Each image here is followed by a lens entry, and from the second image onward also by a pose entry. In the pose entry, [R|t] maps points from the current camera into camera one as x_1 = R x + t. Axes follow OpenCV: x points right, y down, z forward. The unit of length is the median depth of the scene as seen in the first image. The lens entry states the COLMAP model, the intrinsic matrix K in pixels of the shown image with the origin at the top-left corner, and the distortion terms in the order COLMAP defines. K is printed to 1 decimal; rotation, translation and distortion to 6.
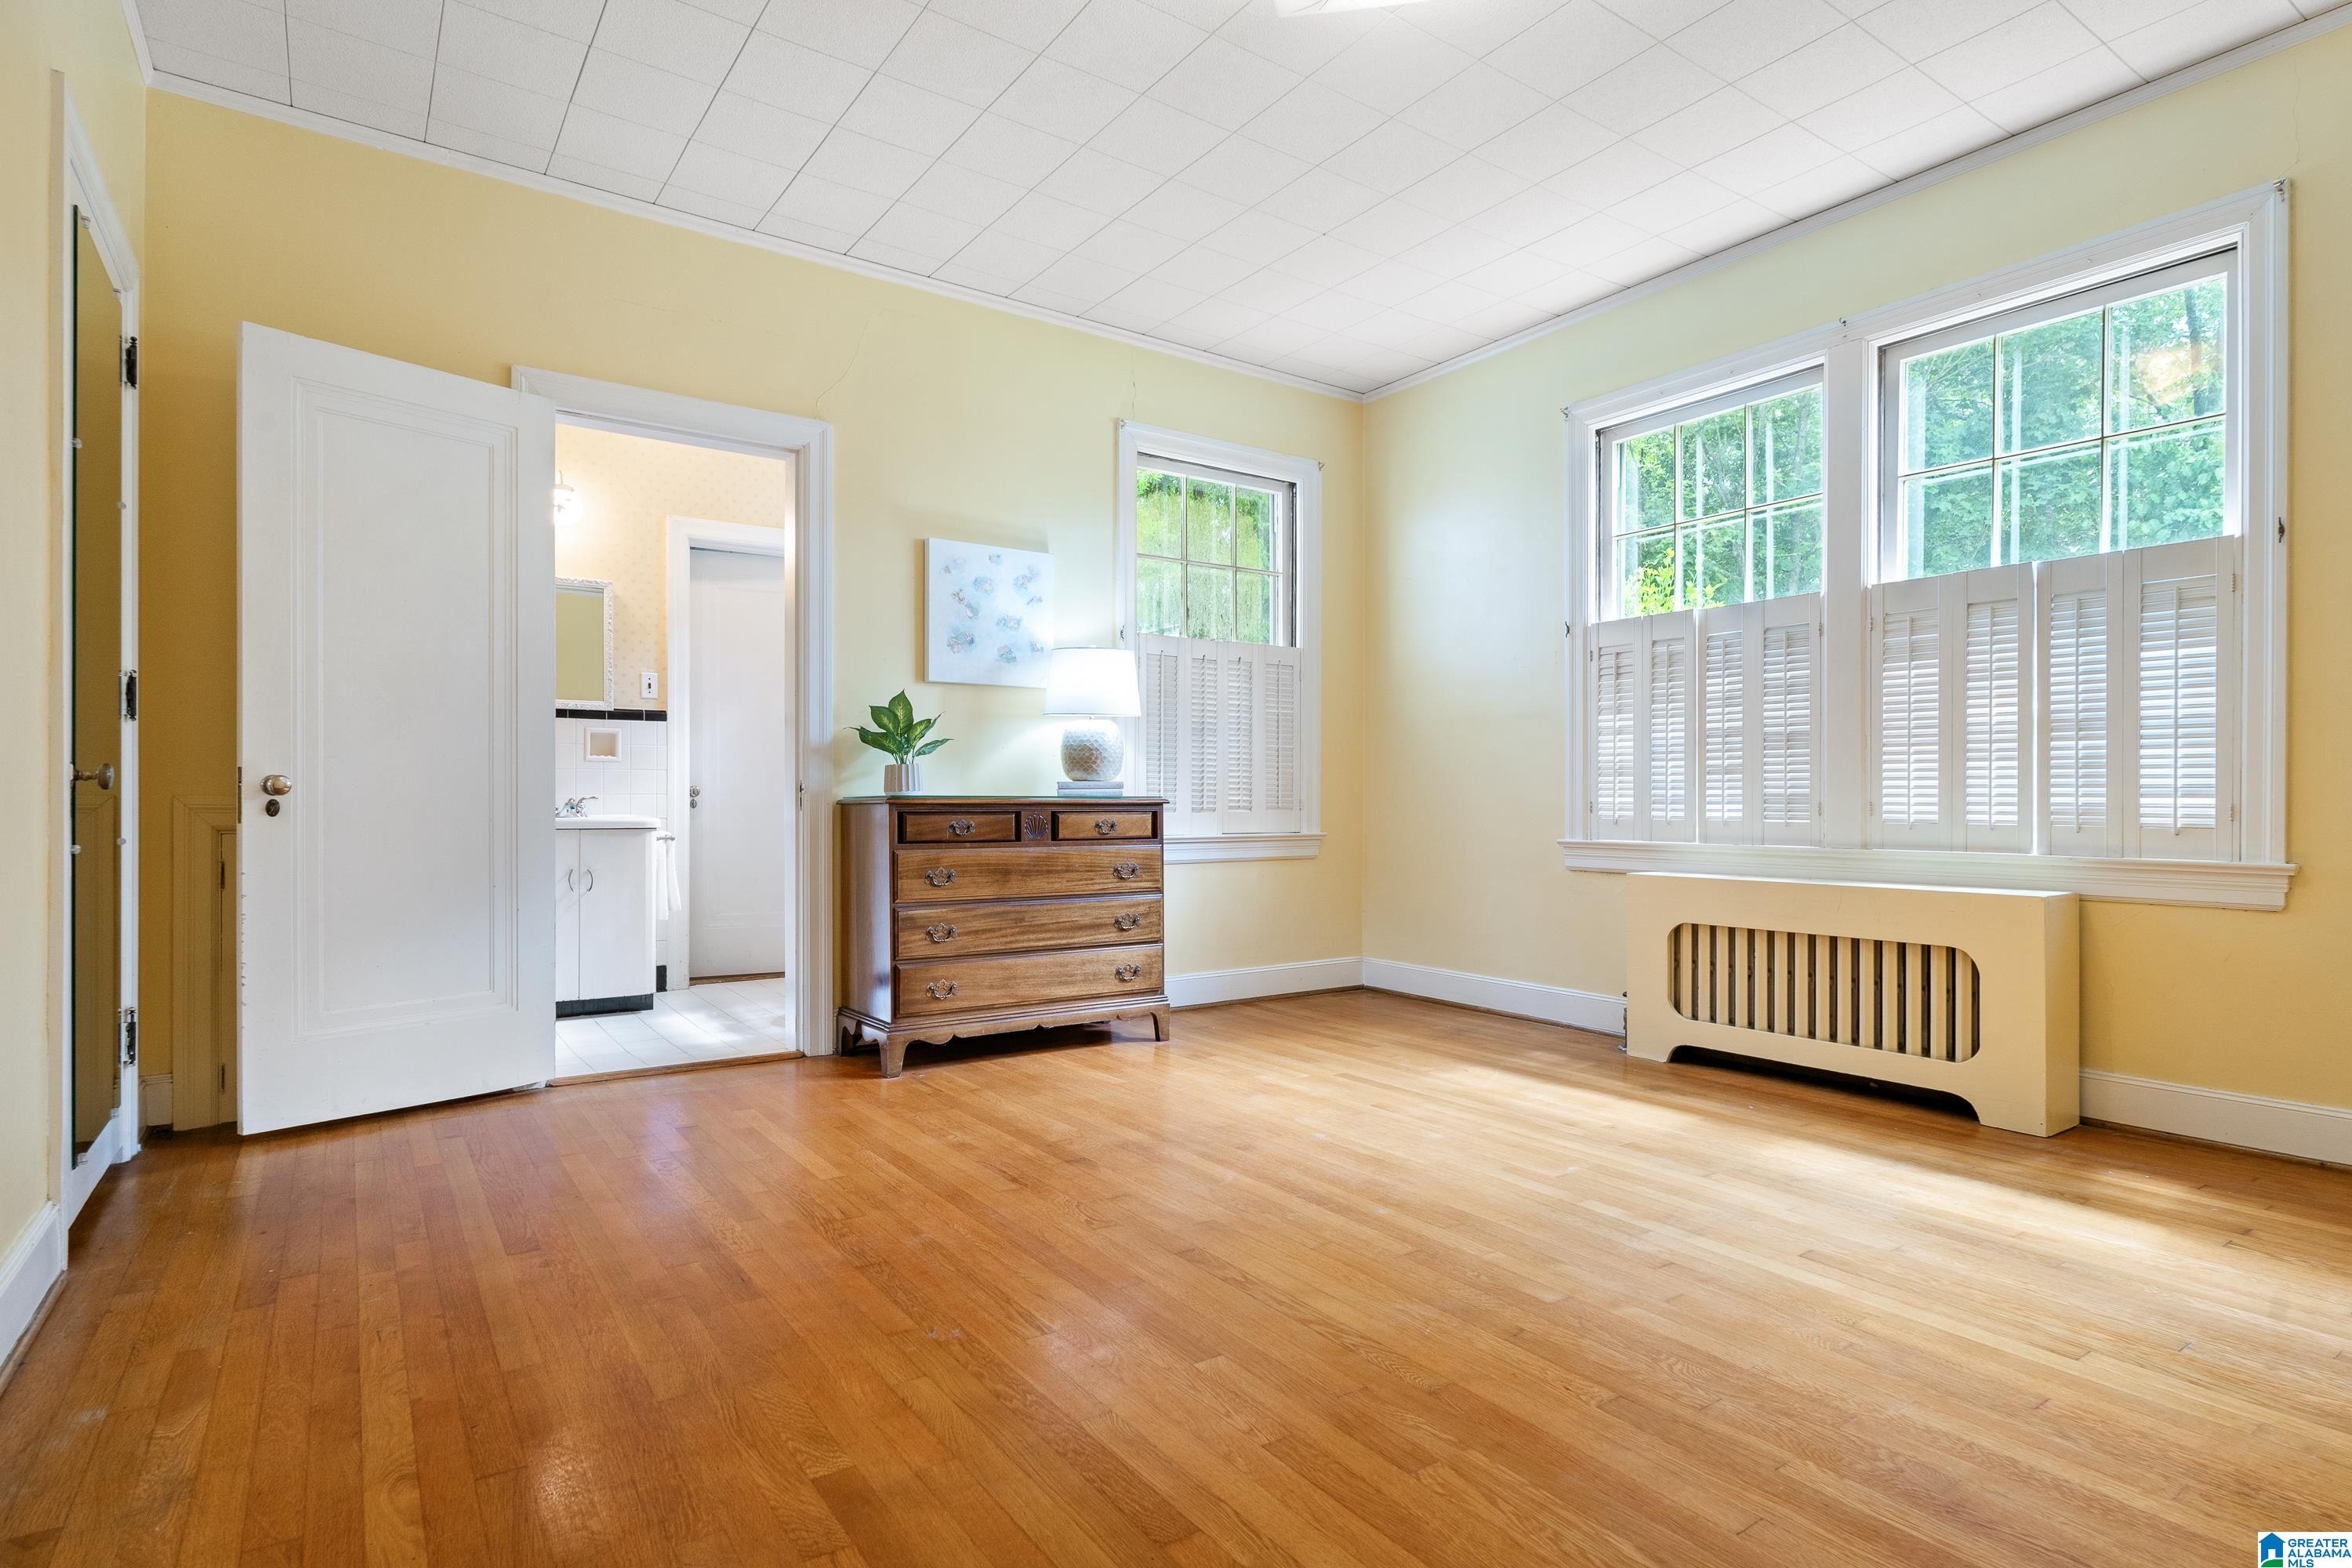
lens RADIAL K [[1187.8, 0, 1176.0], [0, 1187.8, 784.0], [0, 0, 1]] dist [-0.000038, 0.000029]
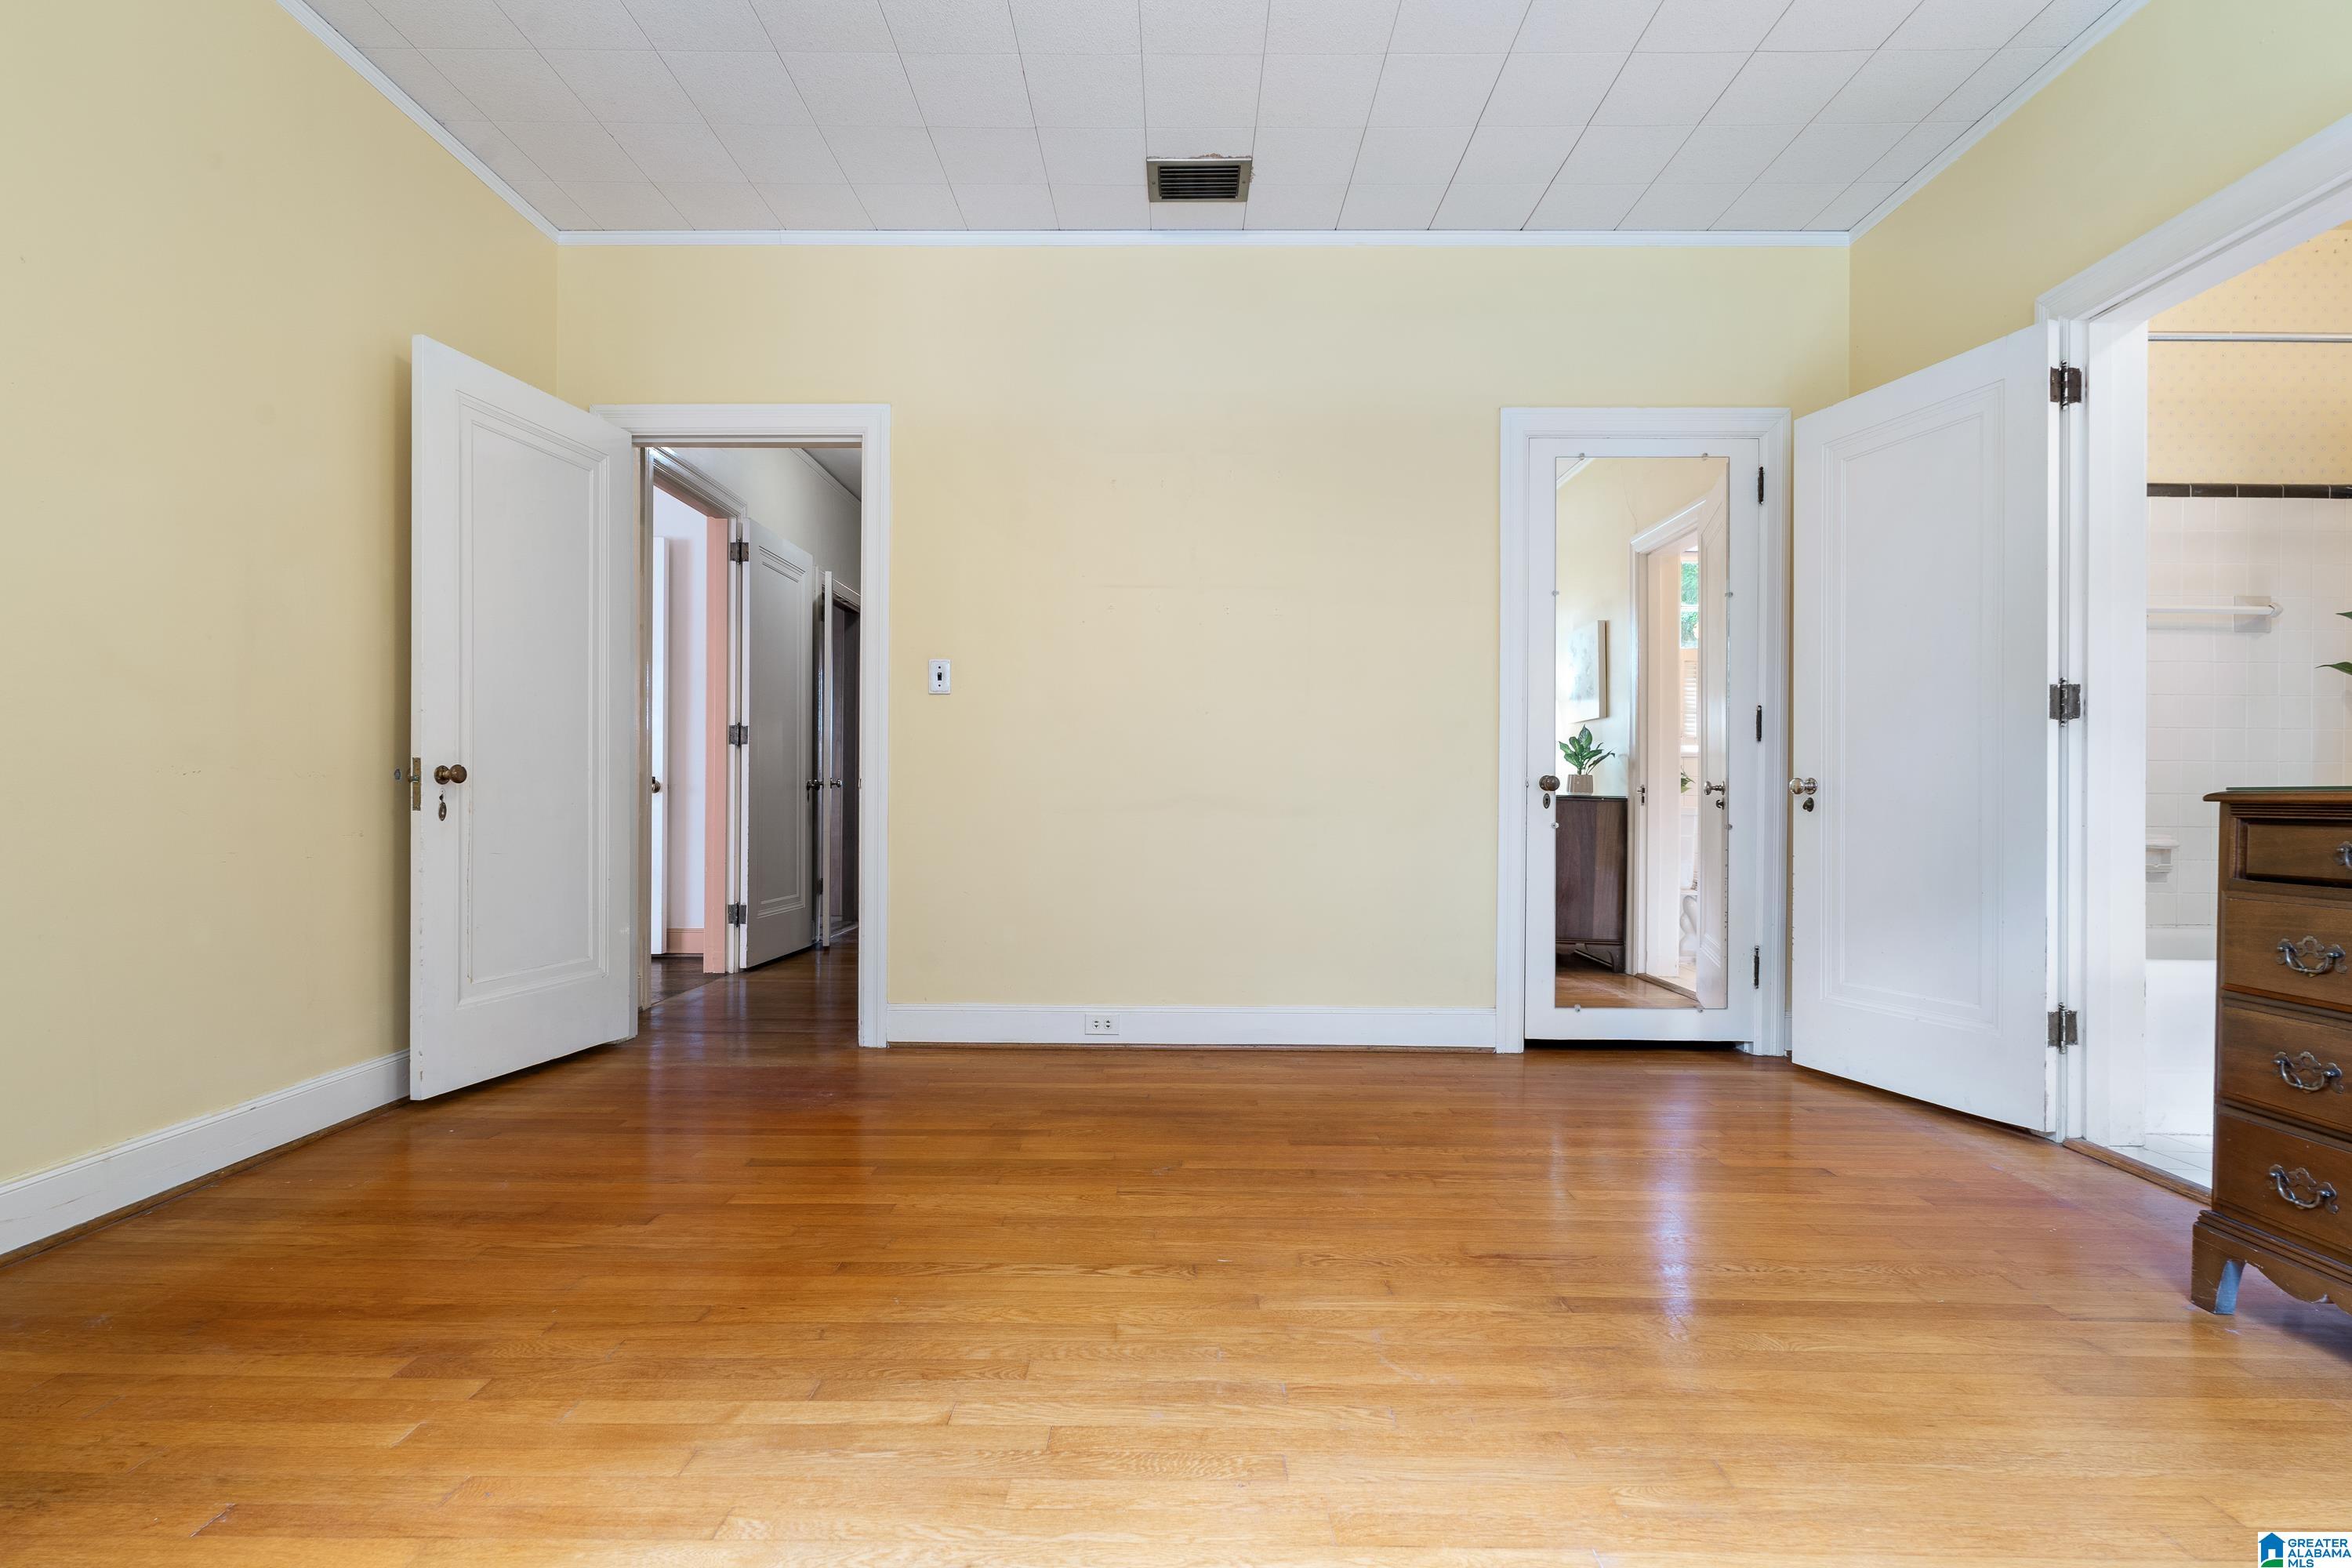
lens RADIAL K [[1128.8, 0, 1176.0], [0, 1128.8, 784.0], [0, 0, 1]] dist [-0.001001, -0.000081]
pose [[-0.582662, -0.014084, -0.812592, 0.623858], [0.004858, 0.999772, -0.020812, 0.022406], [0.812700, -0.016074, -0.582461, 1.262921]]
